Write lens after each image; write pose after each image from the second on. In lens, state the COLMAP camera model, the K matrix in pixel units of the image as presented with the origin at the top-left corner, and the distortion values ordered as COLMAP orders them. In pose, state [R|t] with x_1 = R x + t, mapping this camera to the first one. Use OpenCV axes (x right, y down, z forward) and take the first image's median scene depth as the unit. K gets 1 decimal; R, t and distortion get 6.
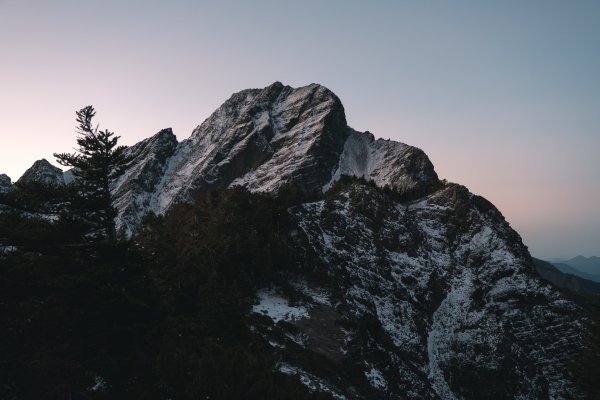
lens RADIAL K [[600.4, 0, 300.0], [0, 600.4, 200.0], [0, 0, 1]] dist [0.054718, -0.008709]
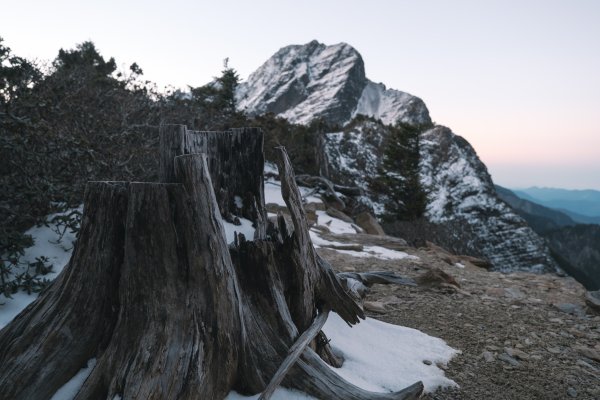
lens RADIAL K [[444.7, 0, 300.0], [0, 444.7, 200.0], [0, 0, 1]] dist [0.022017, -0.002235]
pose [[0.996862, 0.061399, -0.049965, 0.000586], [-0.053167, 0.986943, 0.152039, 0.000886], [0.058648, -0.148905, 0.987111, -0.006050]]
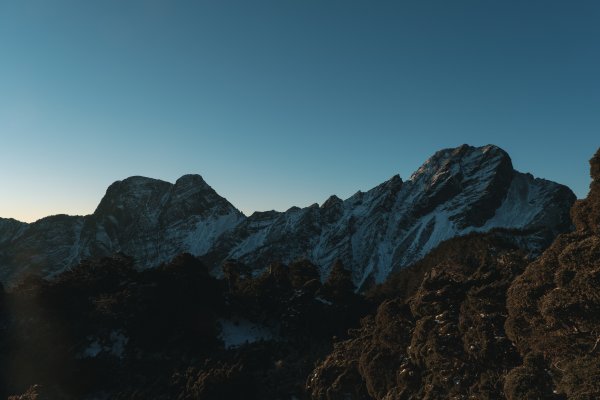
lens RADIAL K [[421.6, 0, 300.0], [0, 421.6, 200.0], [0, 0, 1]] dist [0.039555, -0.002747]
pose [[0.918371, -0.006790, -0.395662, 0.006561], [0.001177, 0.999895, -0.014426, -0.032299], [0.395719, 0.012783, 0.918283, -0.271134]]
